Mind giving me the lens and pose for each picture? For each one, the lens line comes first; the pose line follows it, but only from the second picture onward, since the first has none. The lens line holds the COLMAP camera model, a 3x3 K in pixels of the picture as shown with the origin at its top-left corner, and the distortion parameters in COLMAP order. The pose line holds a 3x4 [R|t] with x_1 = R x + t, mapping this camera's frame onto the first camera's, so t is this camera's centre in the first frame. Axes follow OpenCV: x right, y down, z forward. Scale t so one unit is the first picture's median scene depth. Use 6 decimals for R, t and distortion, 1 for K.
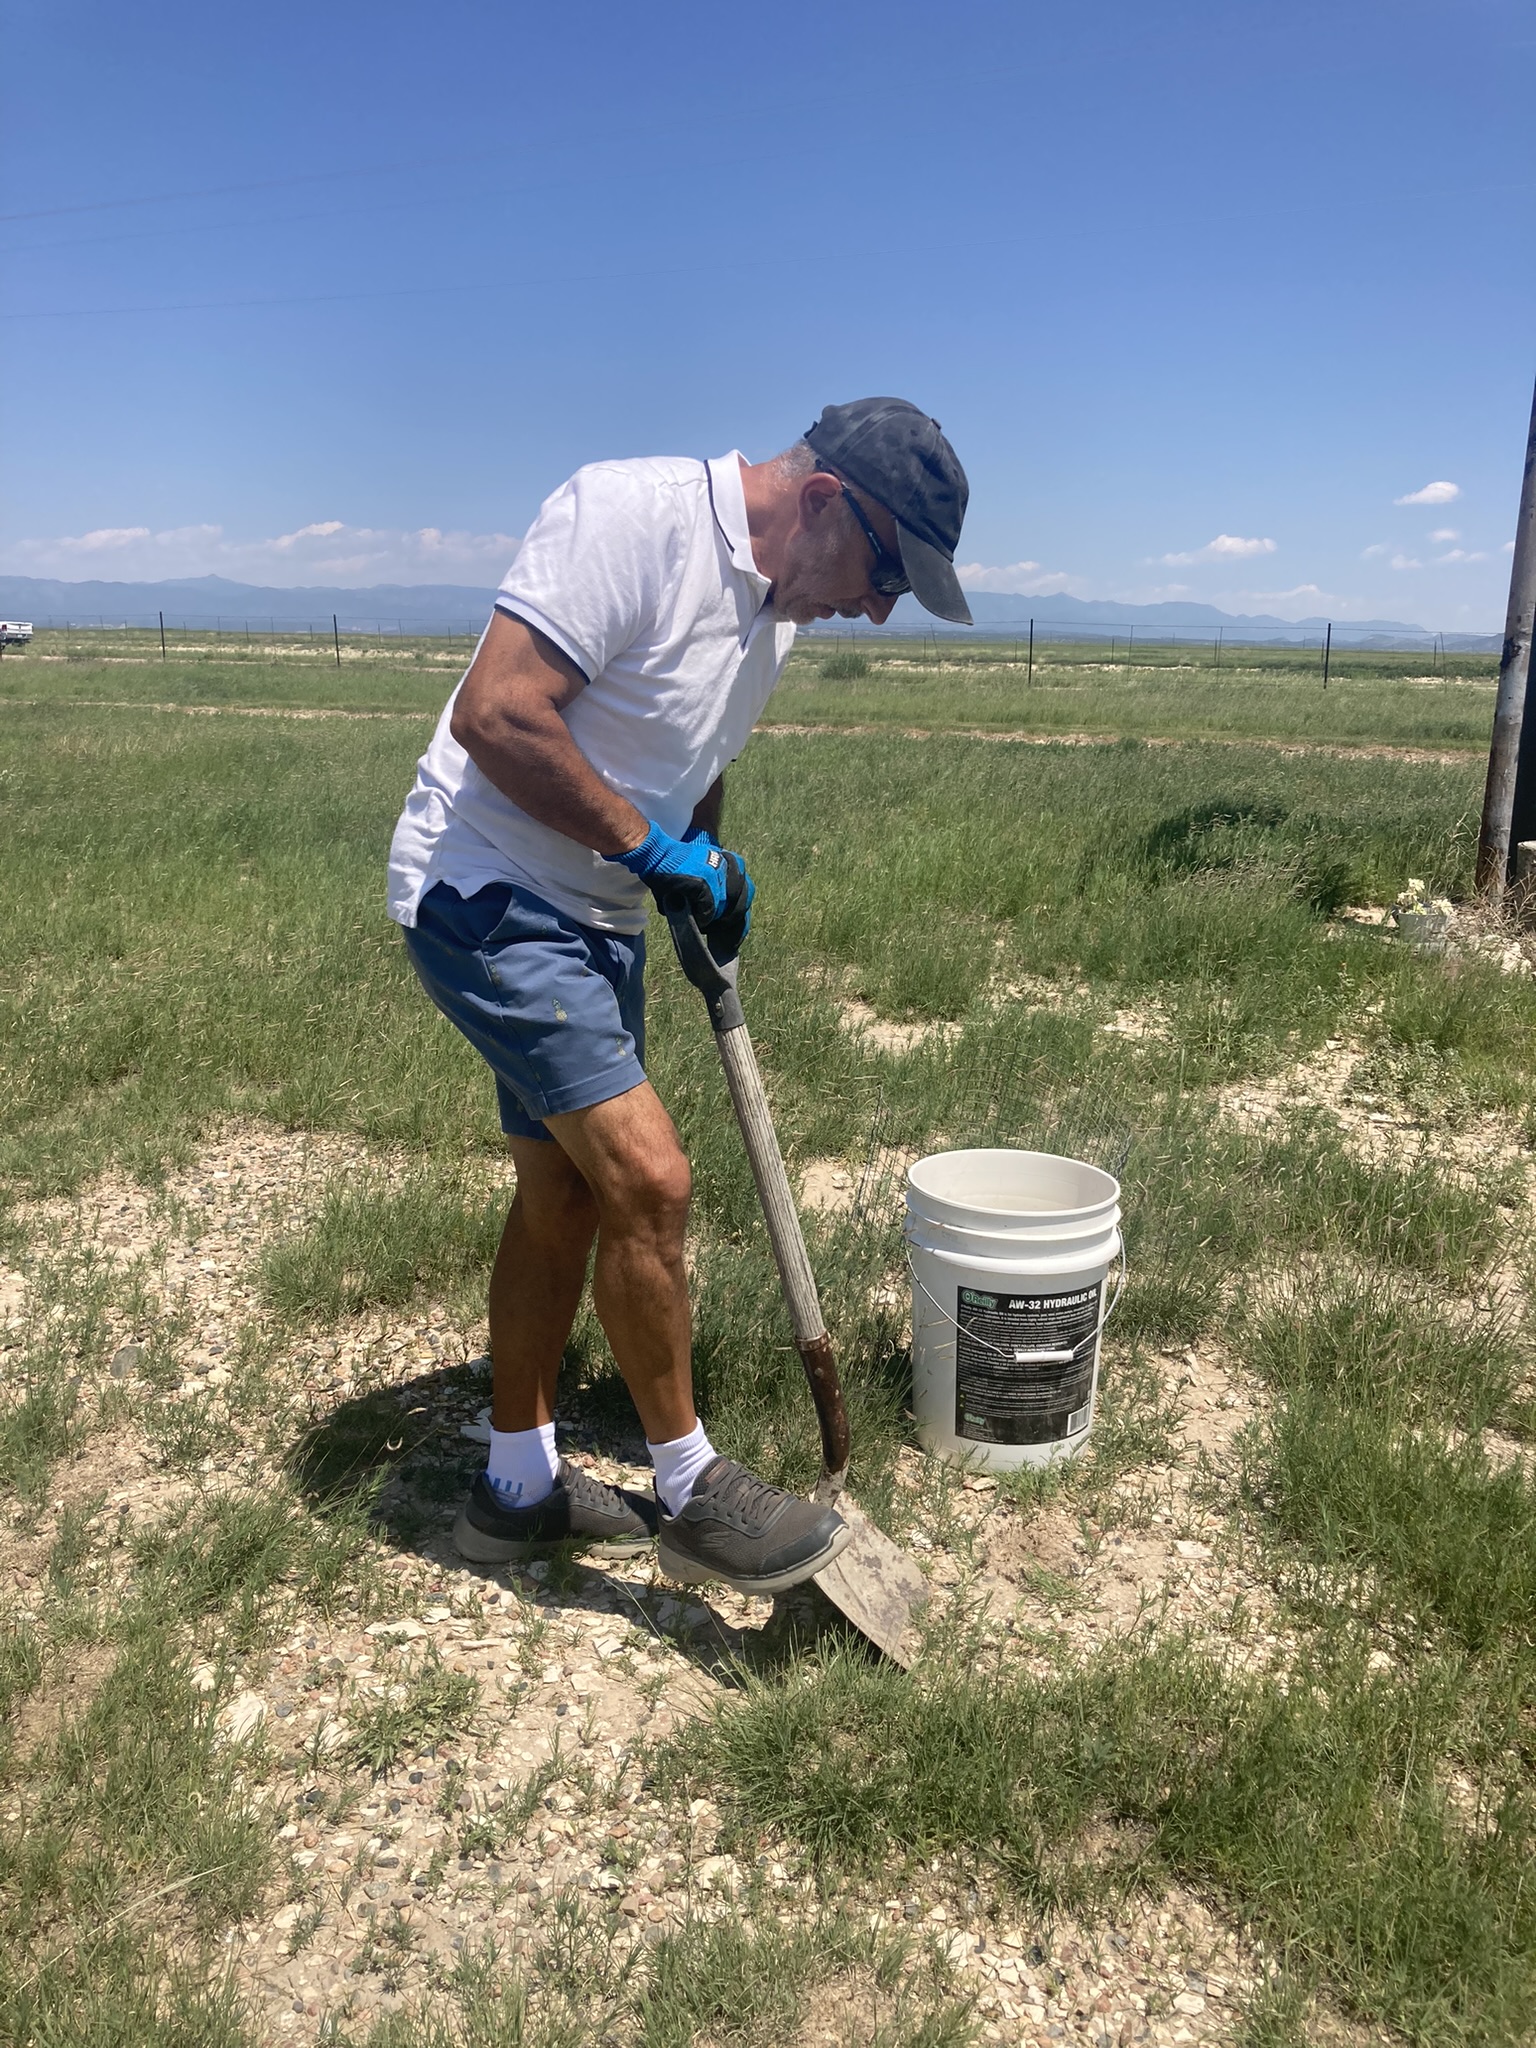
lens RADIAL K [[1697.8, 0, 768.0], [0, 1697.8, 1024.0], [0, 0, 1]] dist [0.060806, -0.089089]
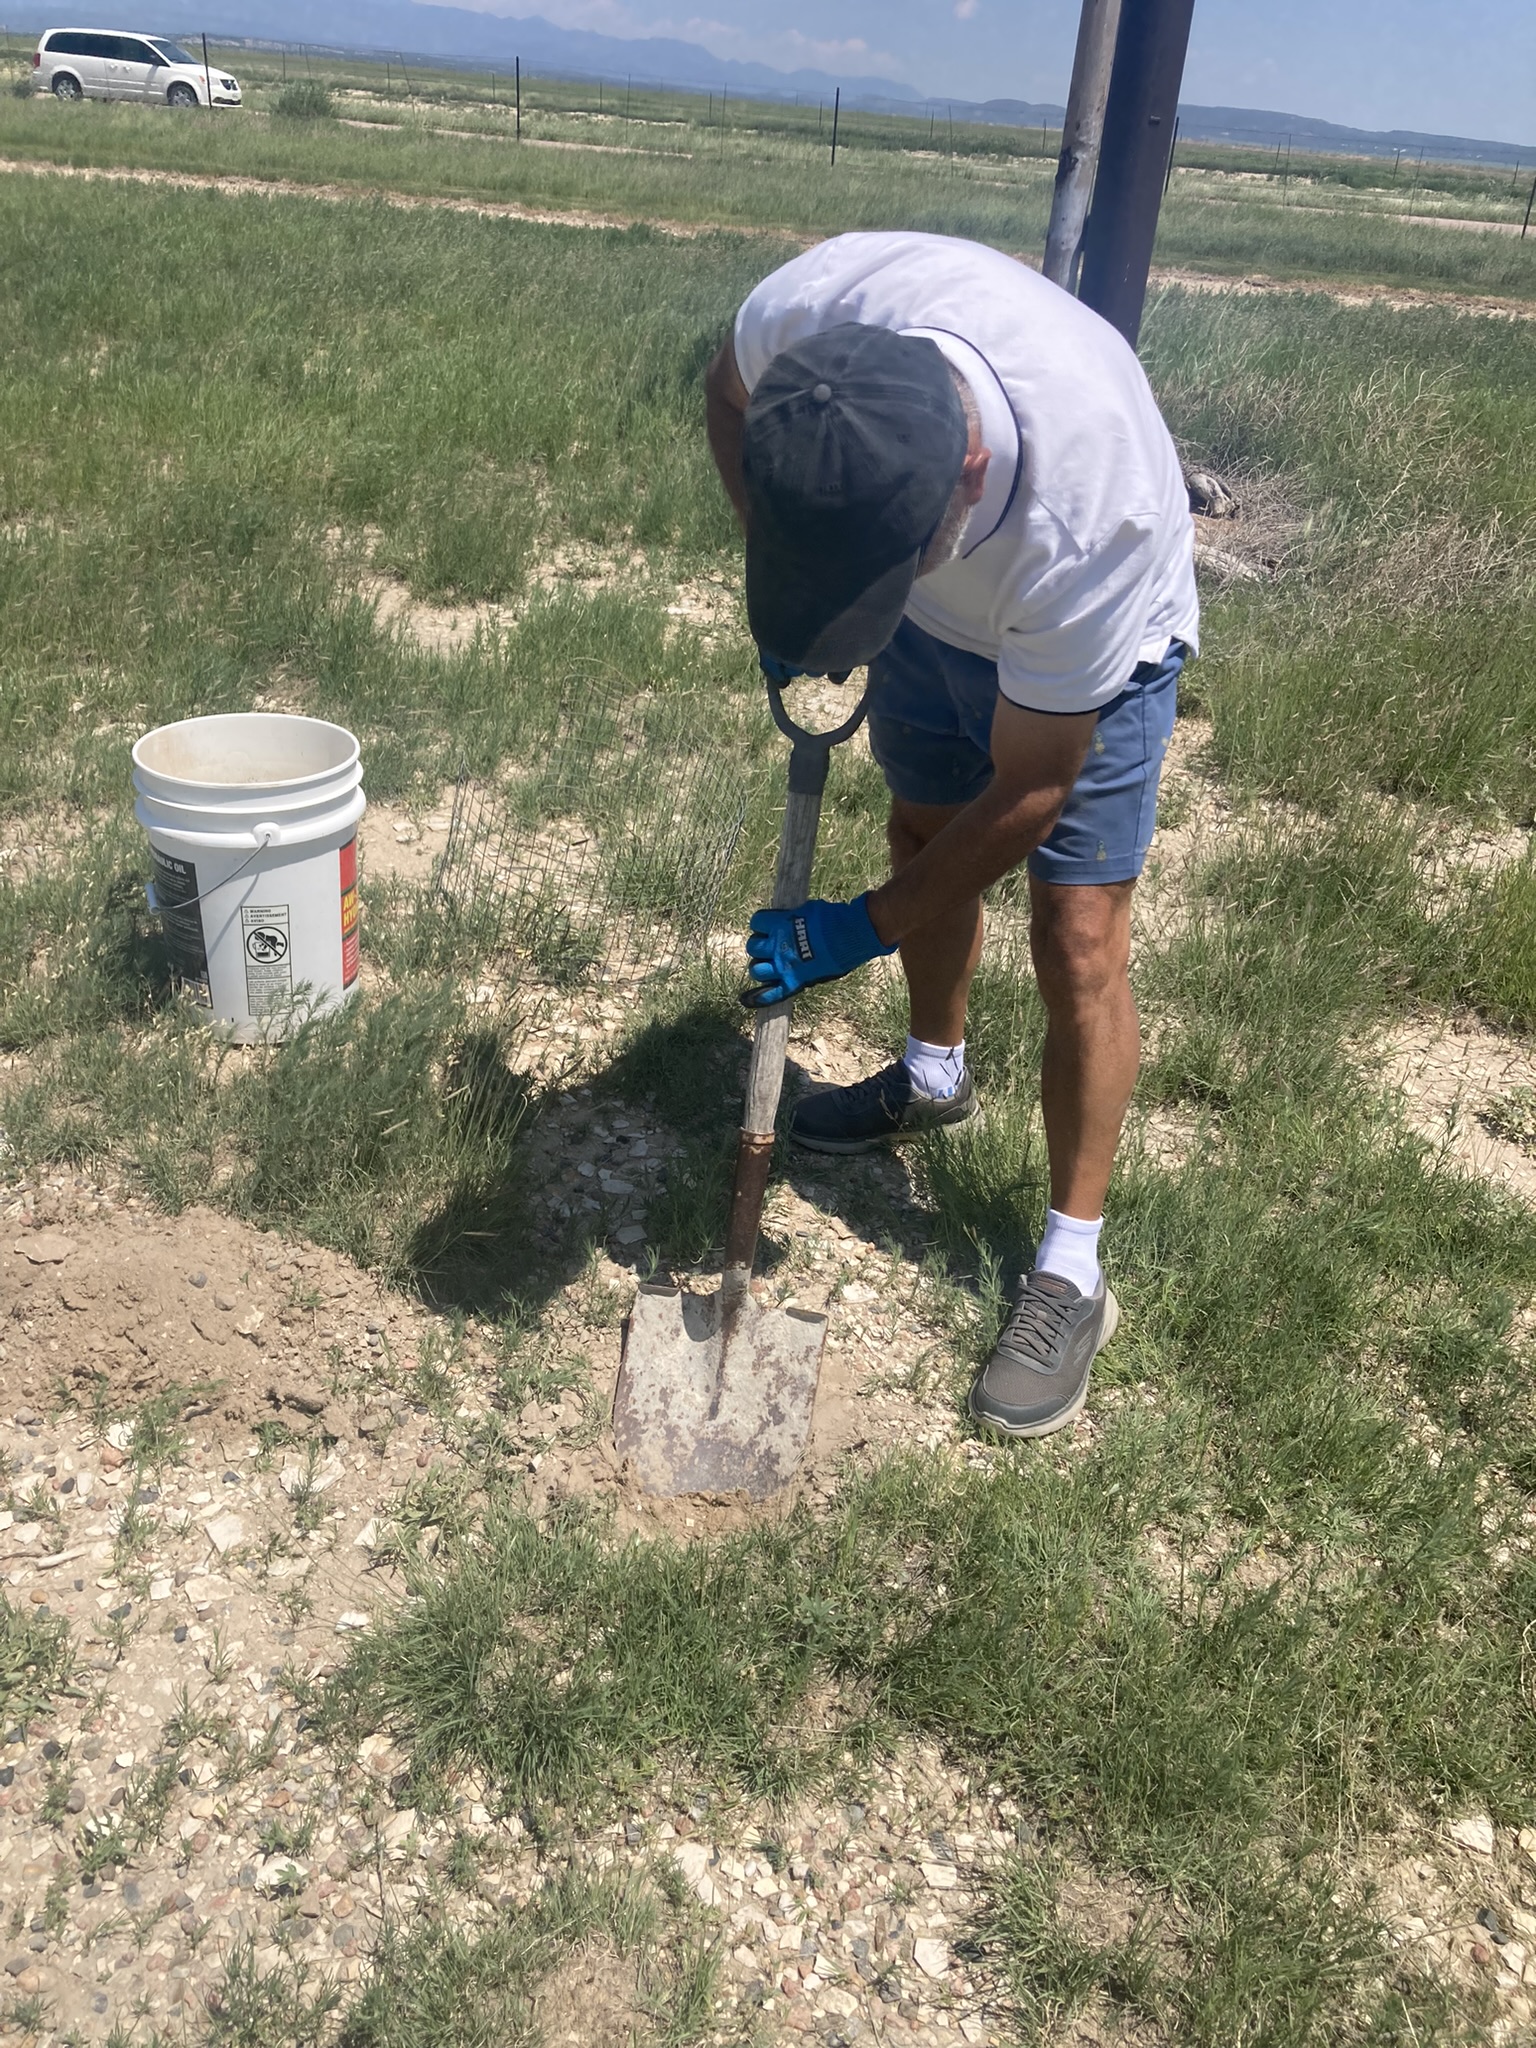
lens RADIAL K [[1697.8, 0, 768.0], [0, 1697.8, 1024.0], [0, 0, 1]] dist [0.060806, -0.089089]
pose [[0.958598, -0.082451, 0.272567, -0.052126], [0.002518, 0.959582, 0.281417, -0.121252], [-0.284753, -0.269080, 0.920061, 0.248586]]
